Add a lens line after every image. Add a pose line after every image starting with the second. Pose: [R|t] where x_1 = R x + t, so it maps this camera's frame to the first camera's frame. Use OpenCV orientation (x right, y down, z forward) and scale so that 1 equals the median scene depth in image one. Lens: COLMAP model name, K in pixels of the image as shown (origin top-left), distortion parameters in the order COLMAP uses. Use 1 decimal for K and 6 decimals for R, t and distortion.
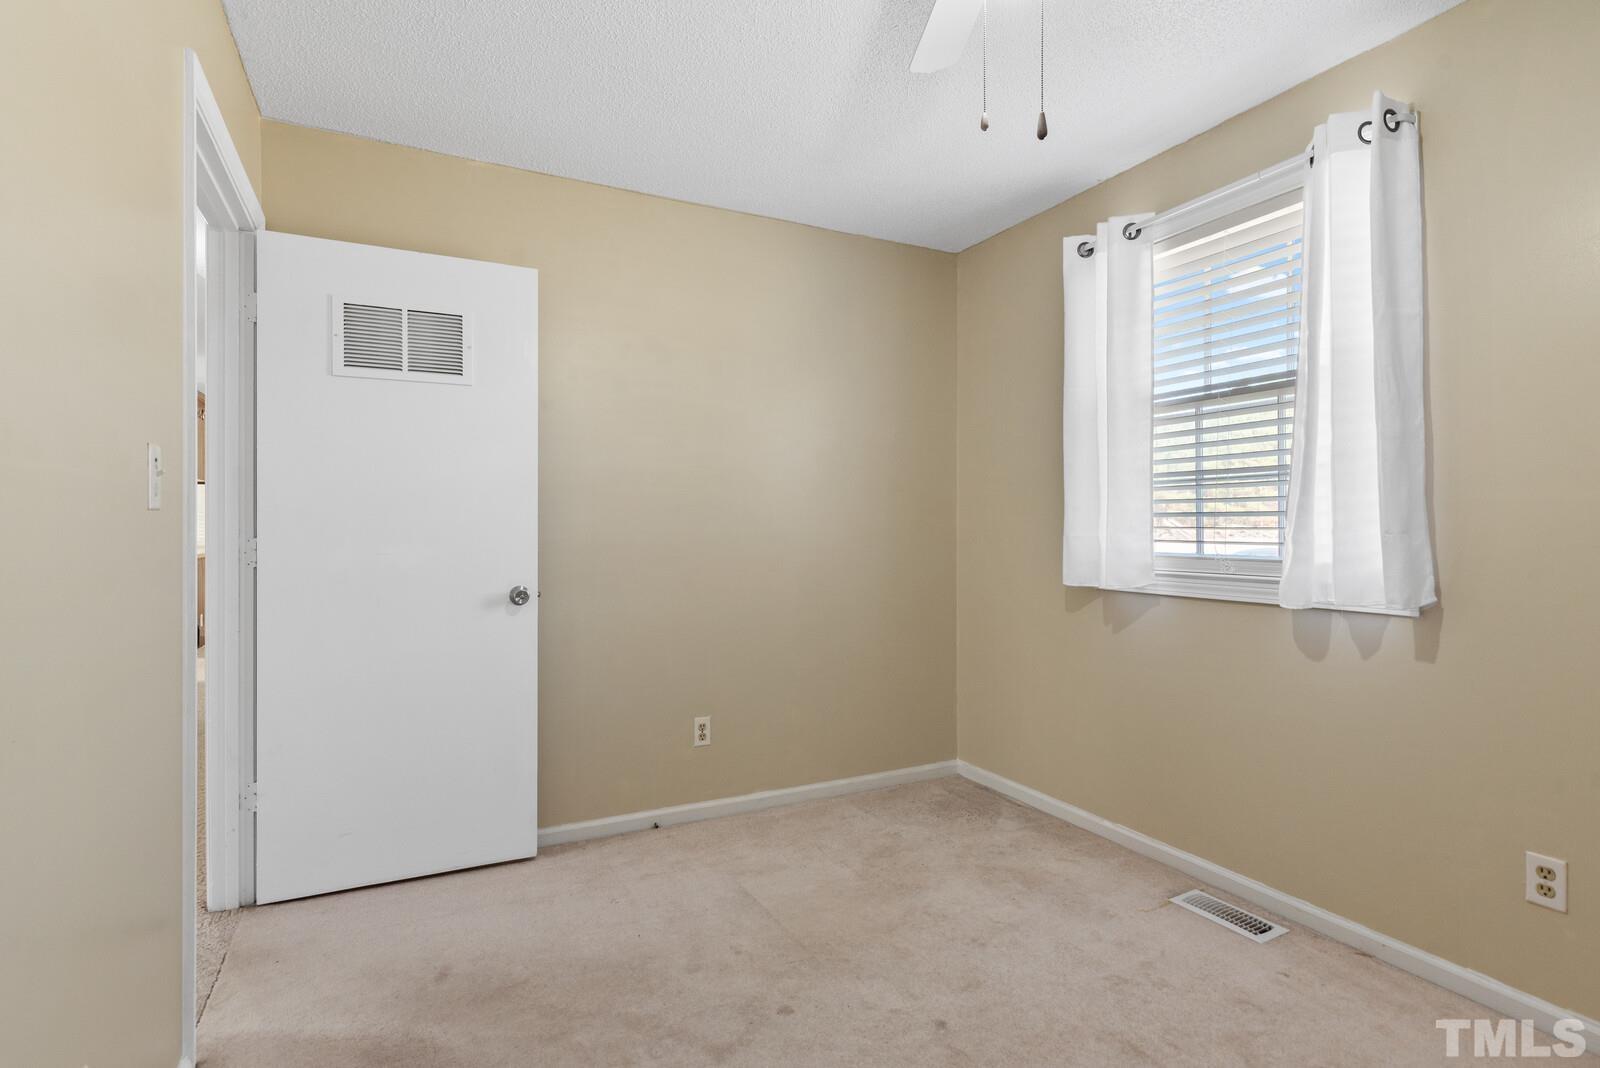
lens RADIAL K [[779.4, 0, 800.0], [0, 779.4, 534.0], [0, 0, 1]] dist [-0.000312, 0.000250]
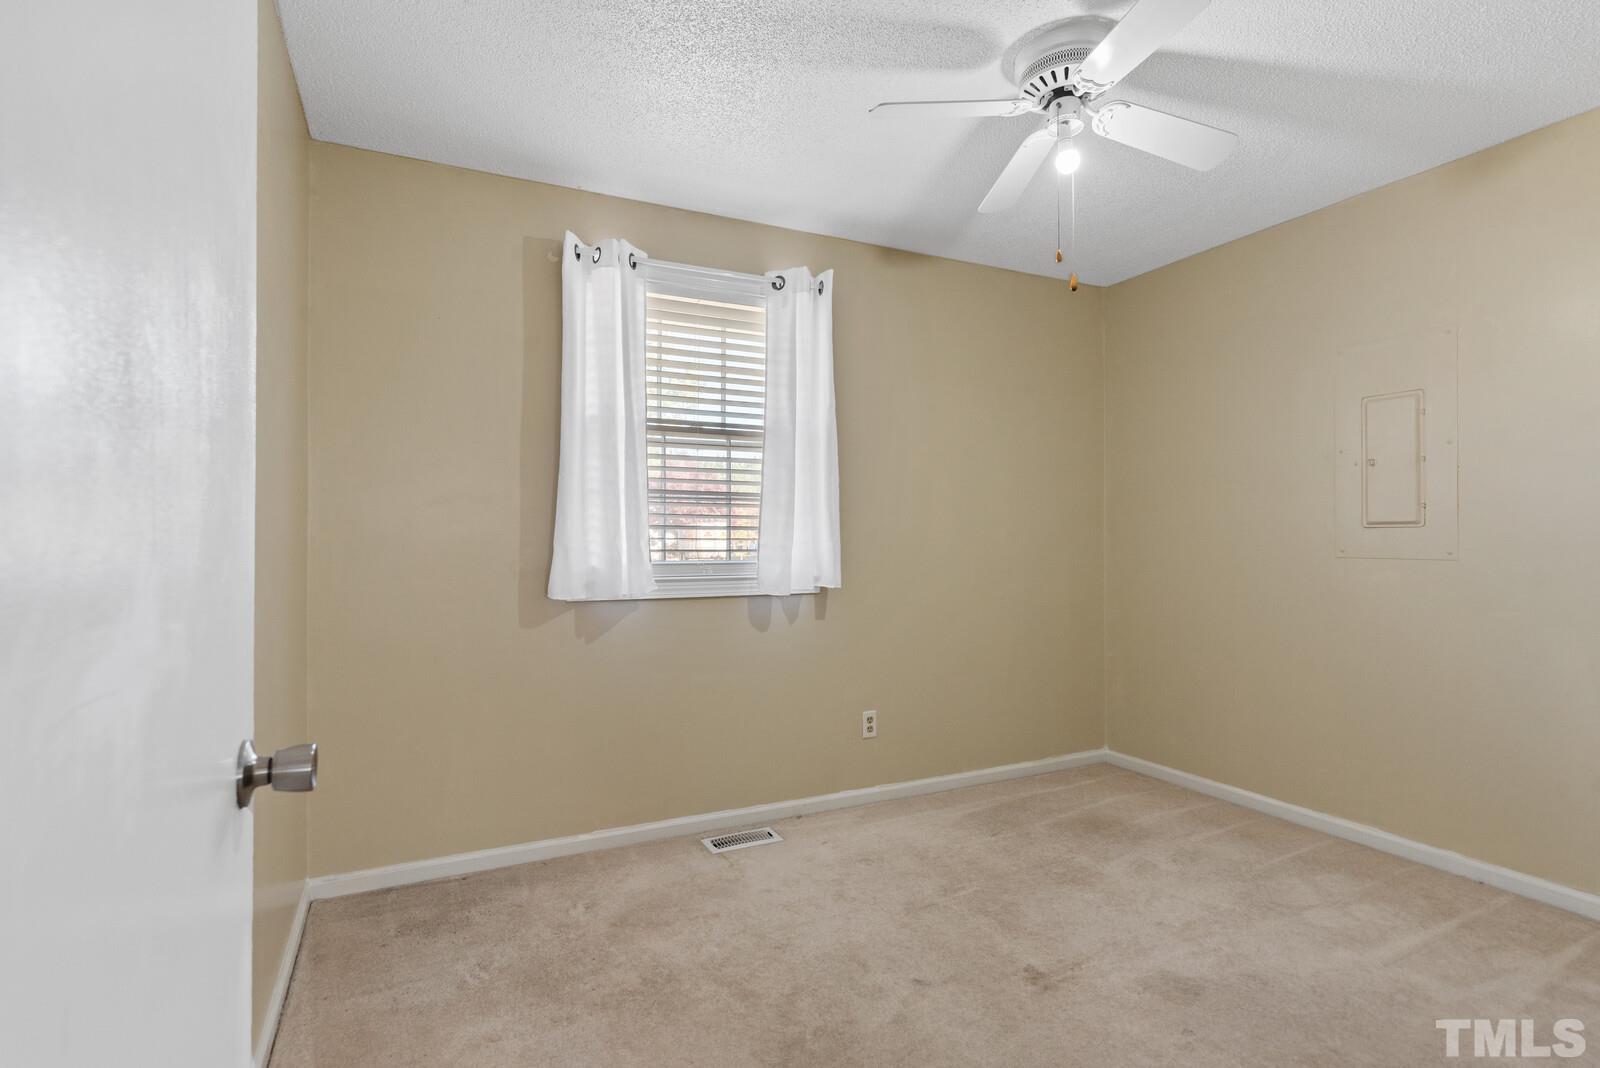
lens RADIAL K [[736.1, 0, 832.2], [0, 736.1, 532.6], [0, 0, 1]] dist [0.002567, 0.000216]
pose [[0.023785, 0.010450, 0.999662, -0.582837], [0.007087, 0.999918, -0.010622, -0.003548], [-0.999692, 0.007337, 0.023709, 0.716523]]
